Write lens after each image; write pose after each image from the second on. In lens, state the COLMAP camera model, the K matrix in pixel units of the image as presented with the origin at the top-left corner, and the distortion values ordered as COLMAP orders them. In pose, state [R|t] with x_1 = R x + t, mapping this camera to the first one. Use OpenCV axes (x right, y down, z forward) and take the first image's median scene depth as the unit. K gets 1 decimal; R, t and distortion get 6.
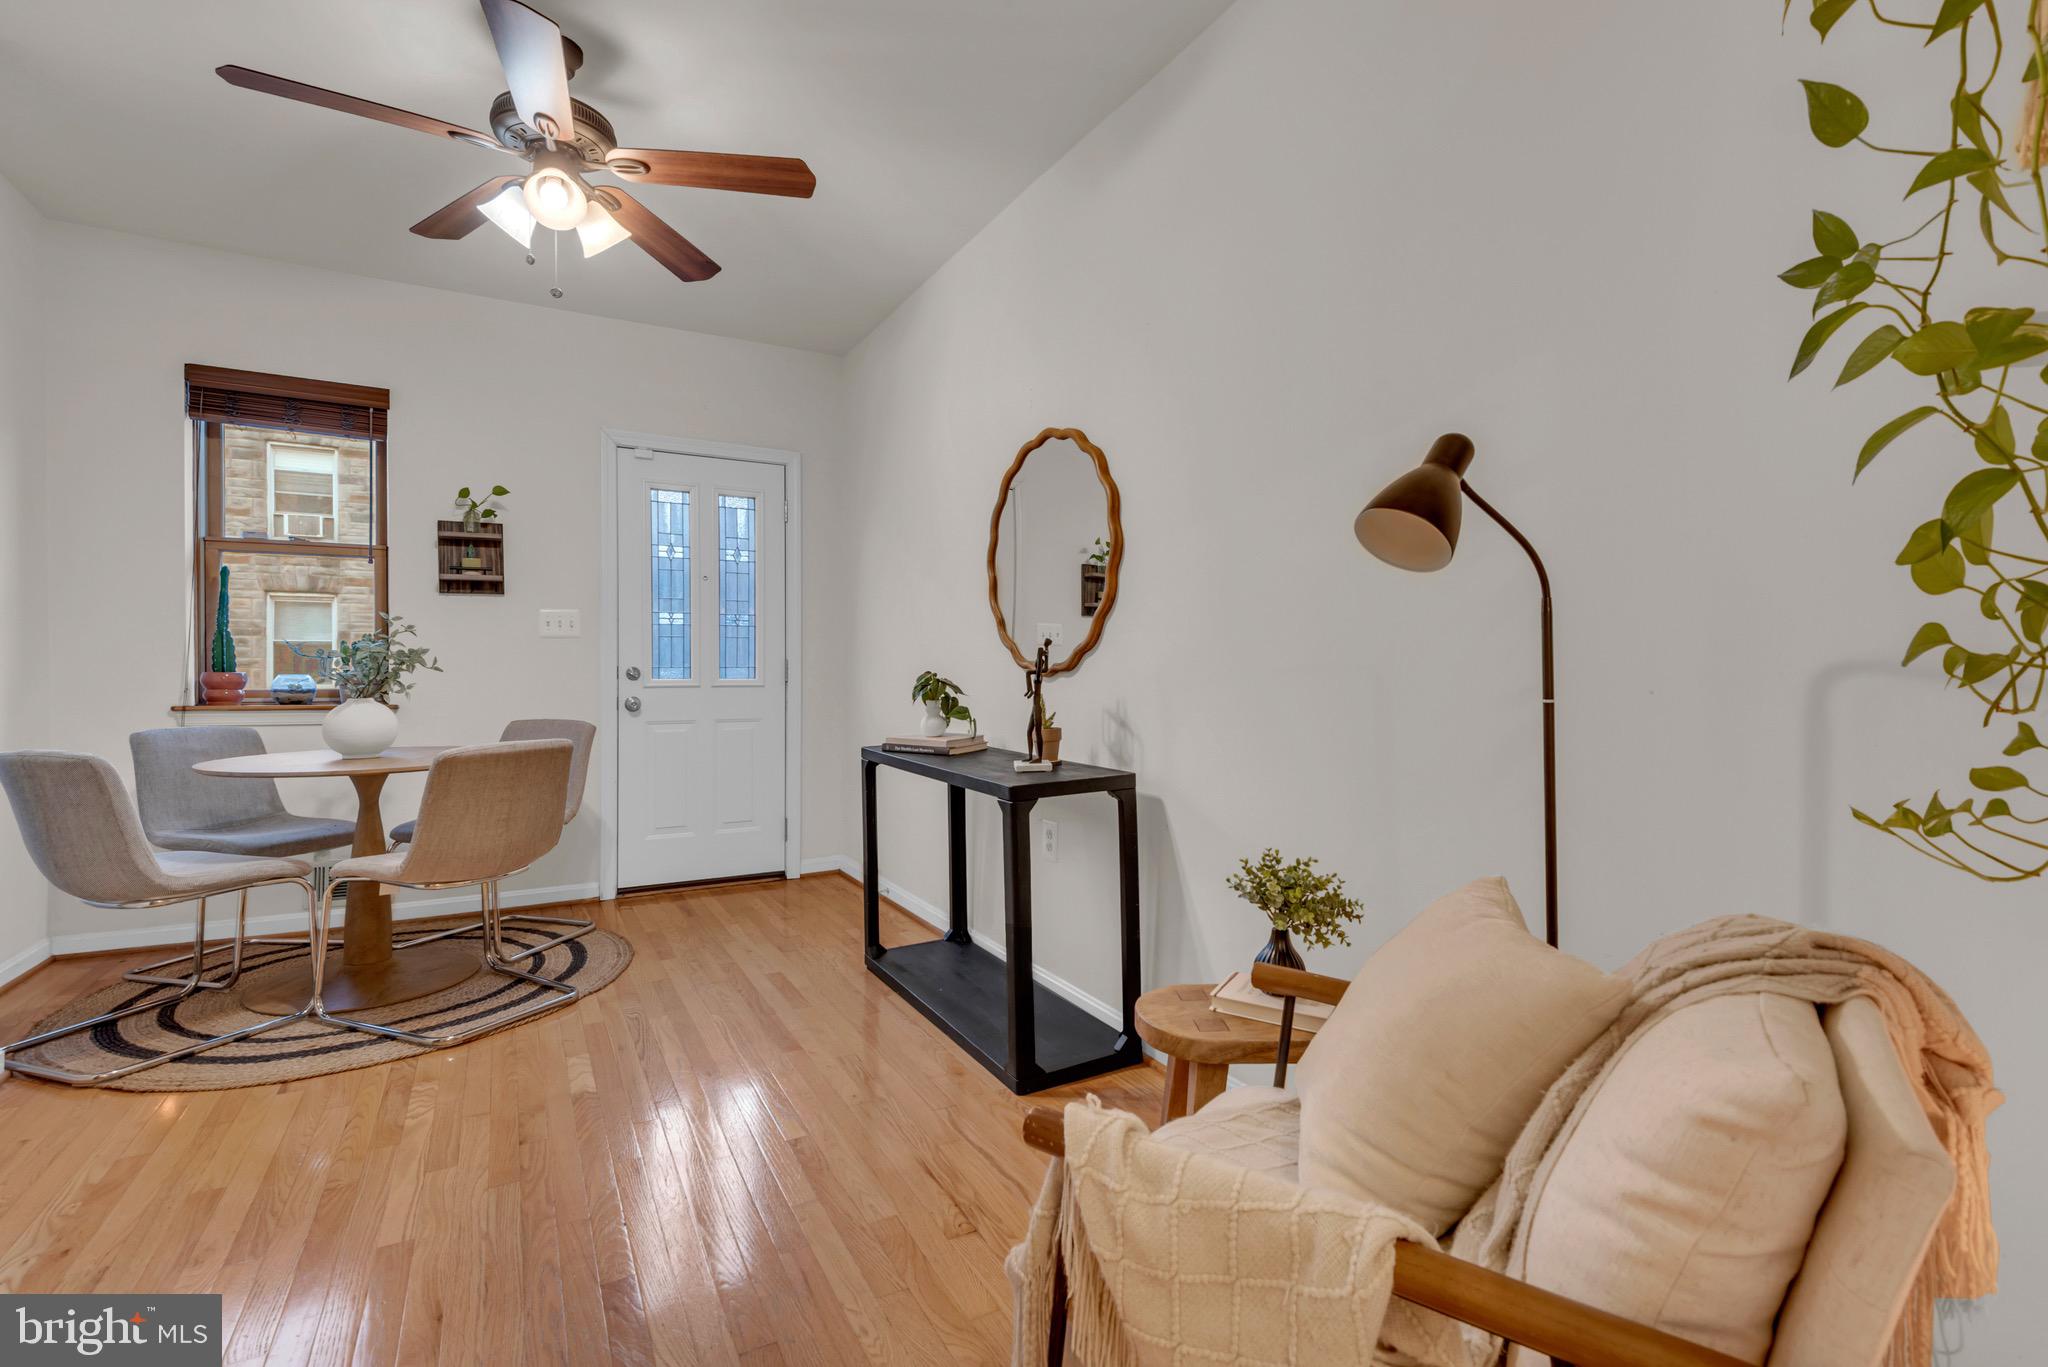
lens RADIAL K [[957.9, 0, 1038.4], [0, 957.9, 669.3], [0, 0, 1]] dist [0.035113, -0.017980]
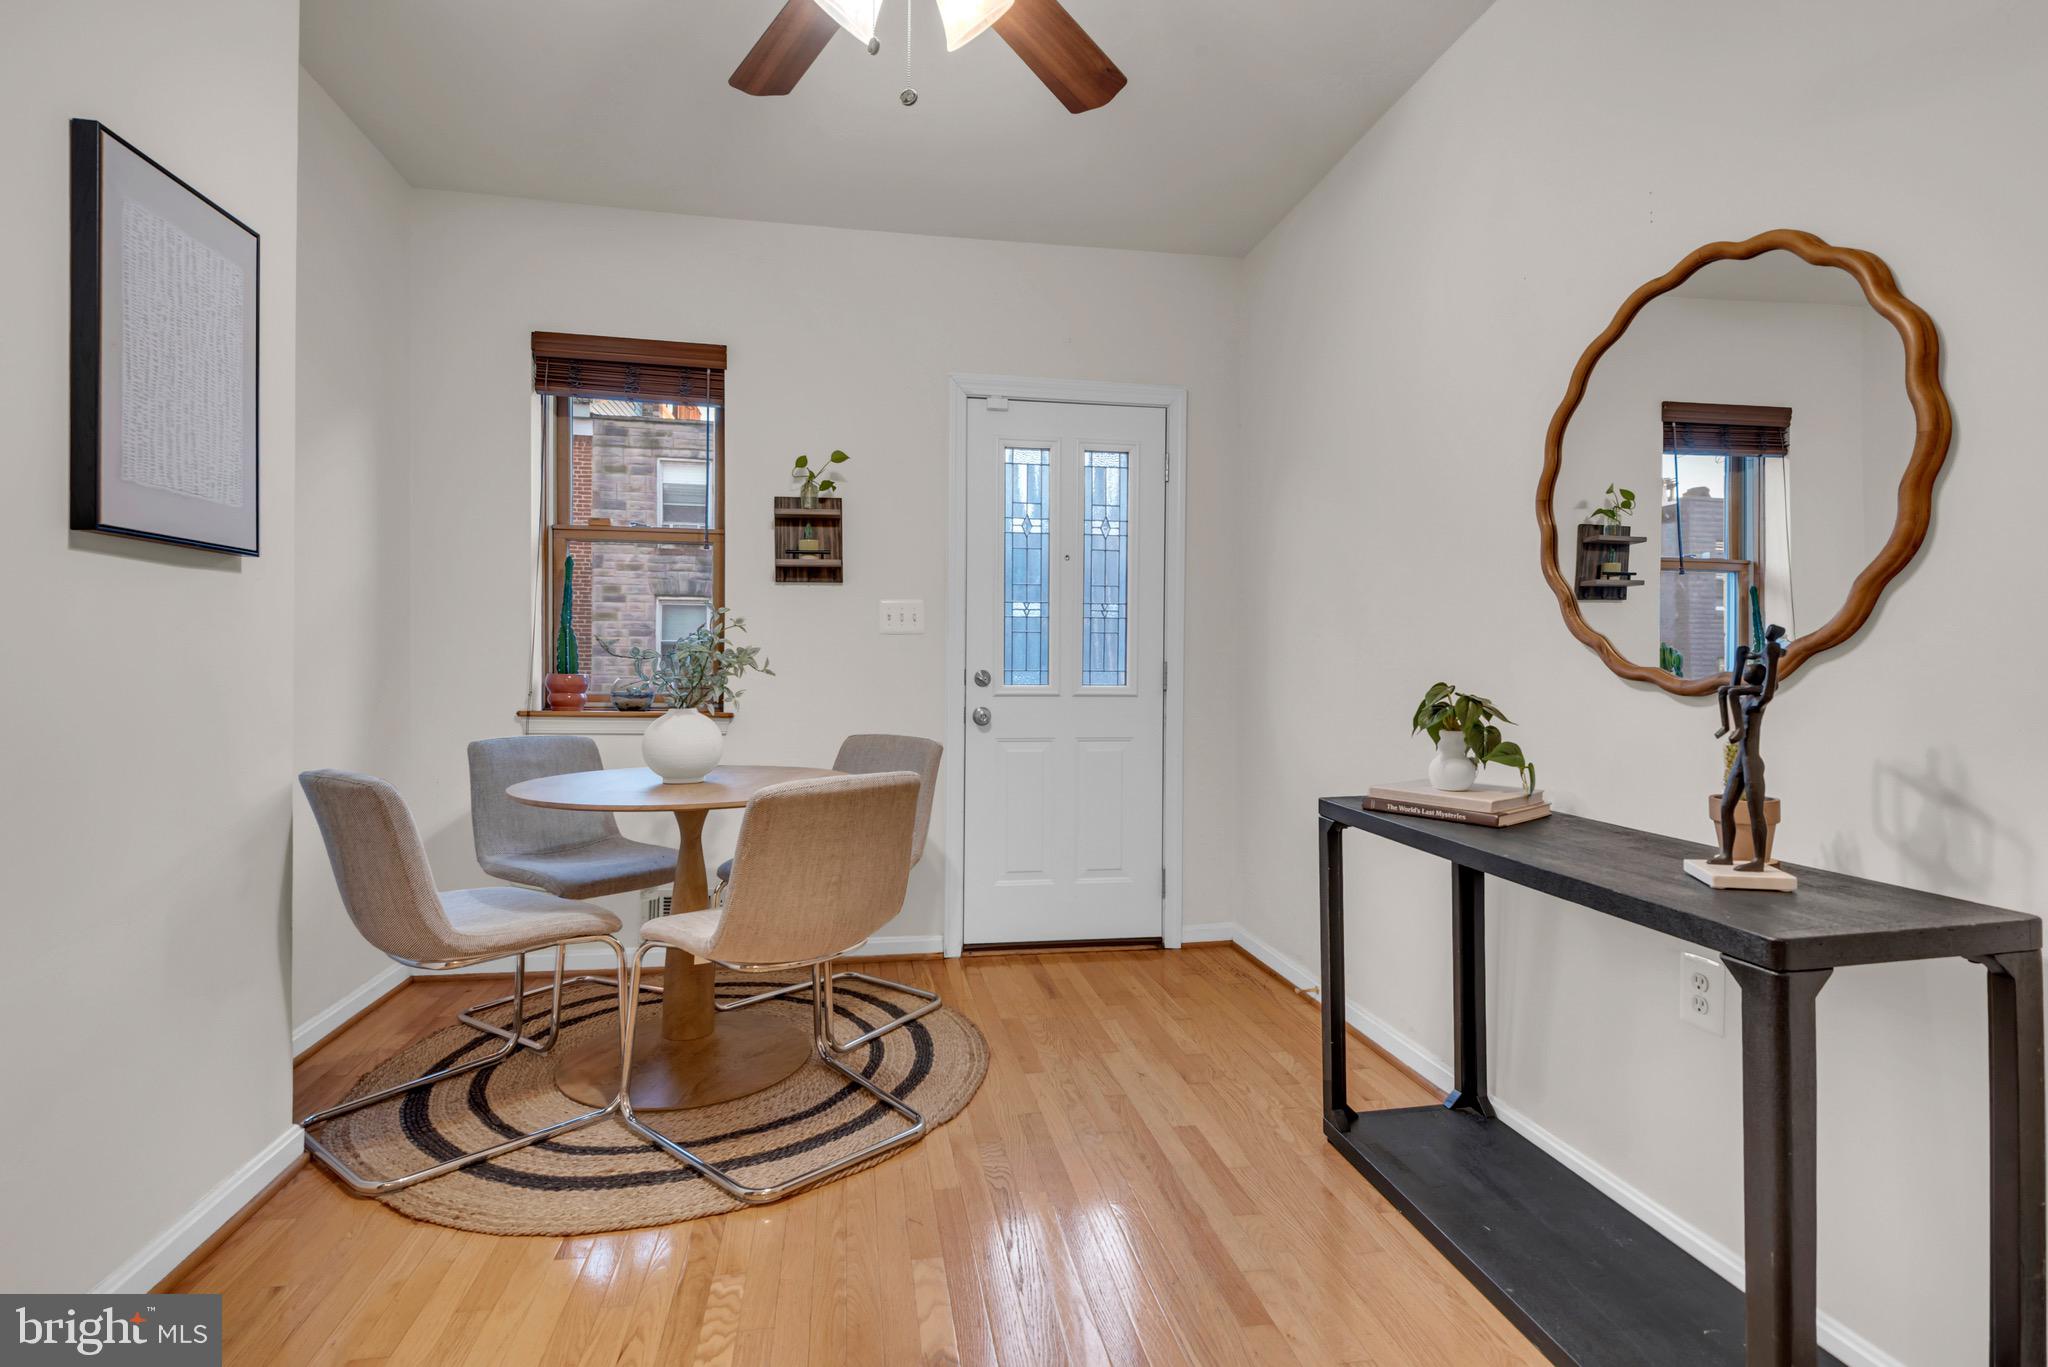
lens RADIAL K [[924.0, 0, 1017.1], [0, 924.0, 660.6], [0, 0, 1]] dist [0.043126, -0.023566]
pose [[0.946678, 0.003739, -0.322160, -0.171065], [-0.006417, 0.999953, -0.007252, -0.005813], [0.322118, 0.008933, 0.946657, 0.328636]]
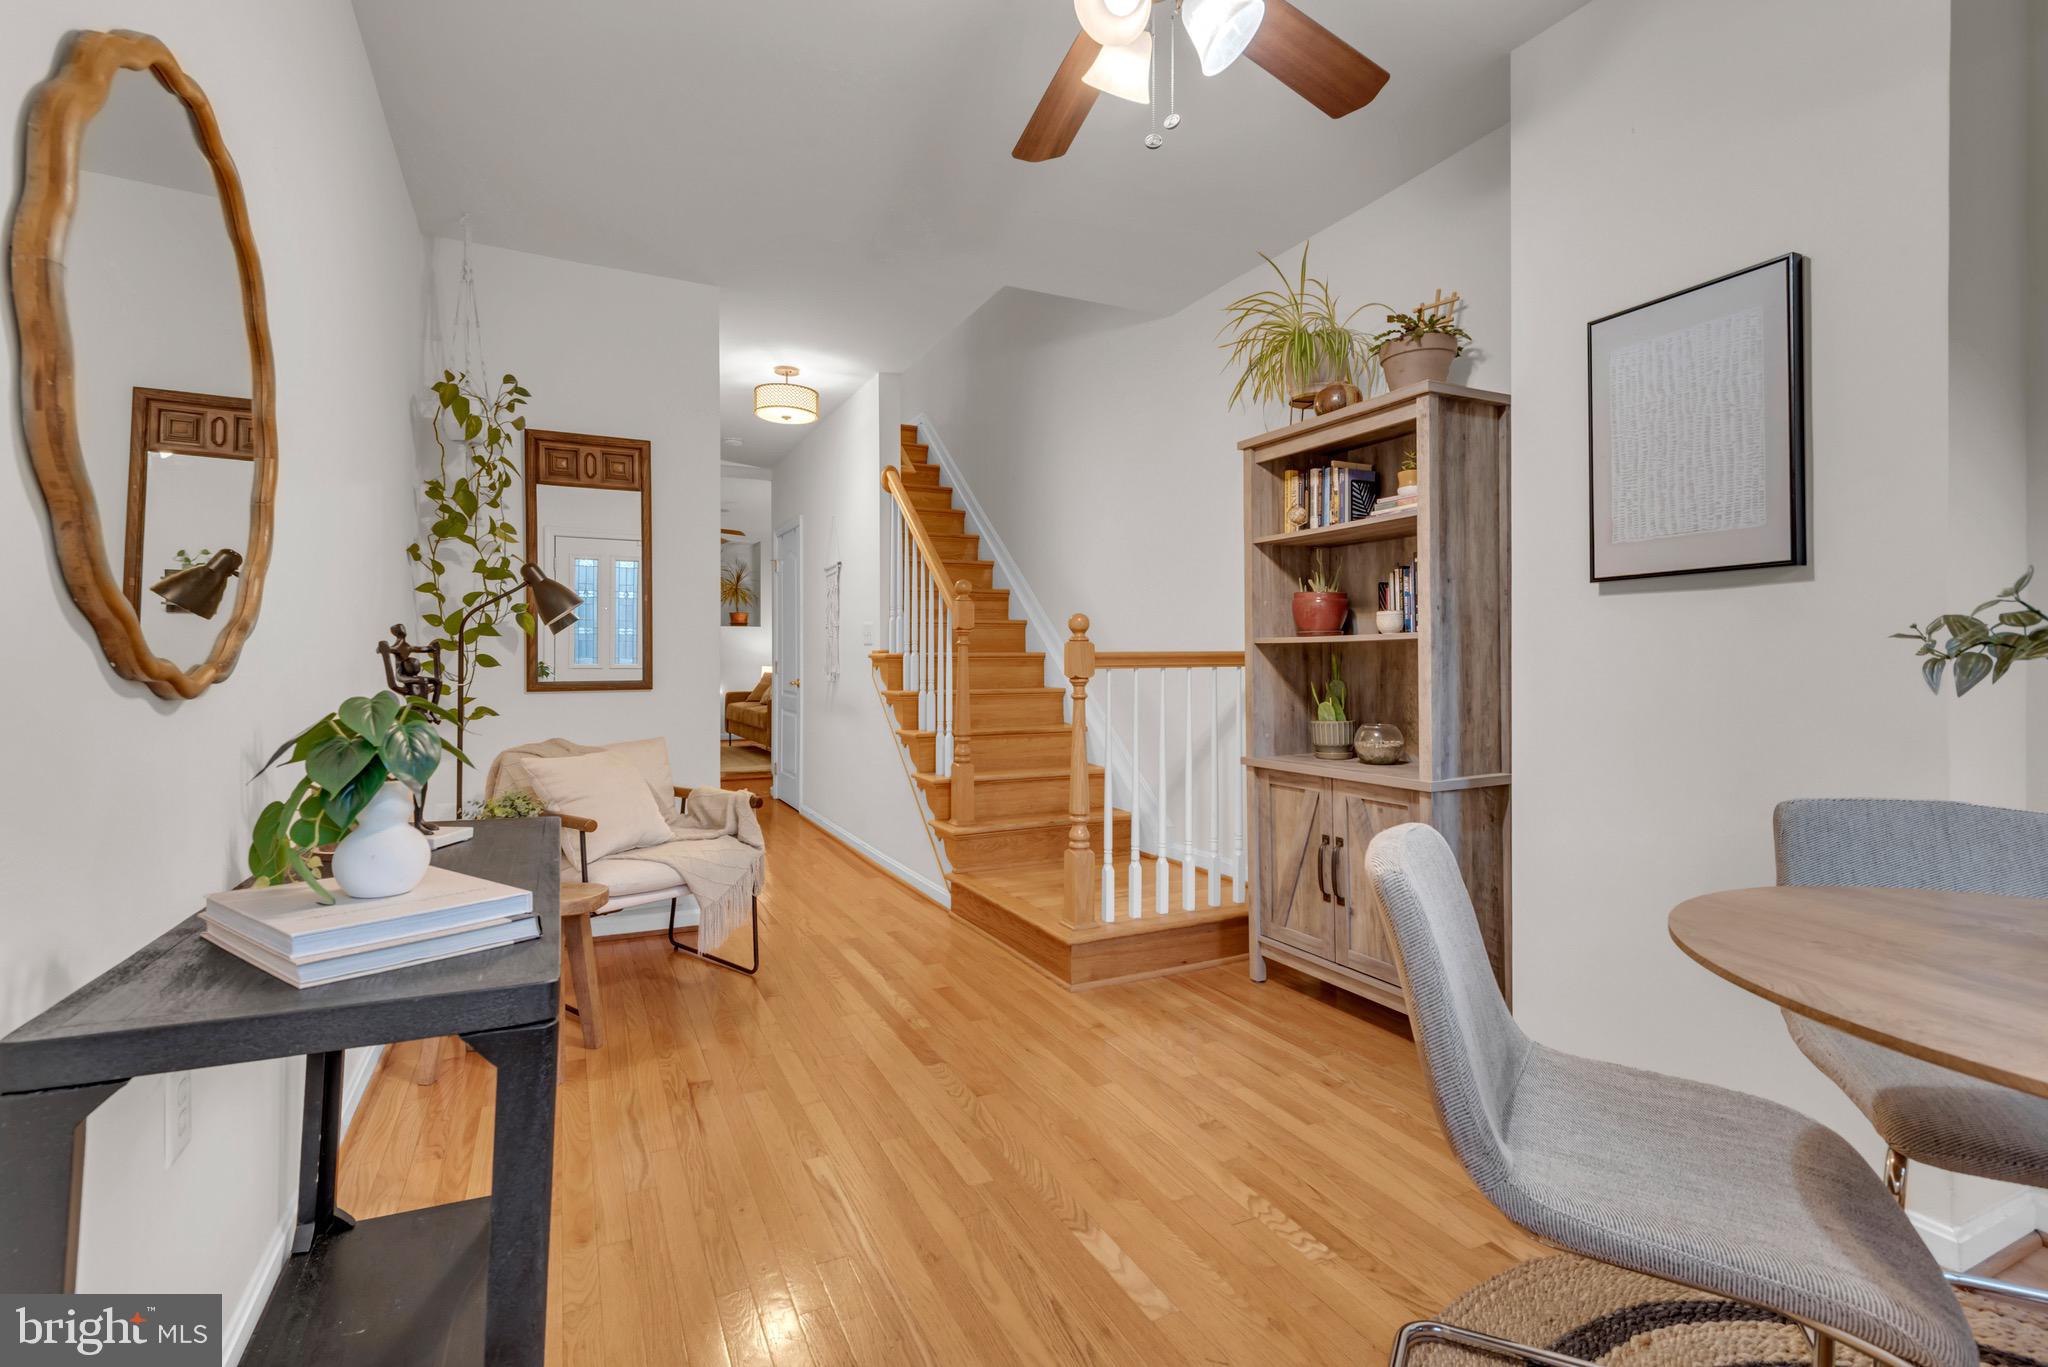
lens RADIAL K [[924.0, 0, 1017.1], [0, 924.0, 660.6], [0, 0, 1]] dist [0.043126, -0.023566]
pose [[-0.999056, 0.004344, 0.043218, -0.333063], [0.004403, 0.999989, 0.001282, -0.013894], [-0.043212, 0.001471, -0.999065, 1.299921]]
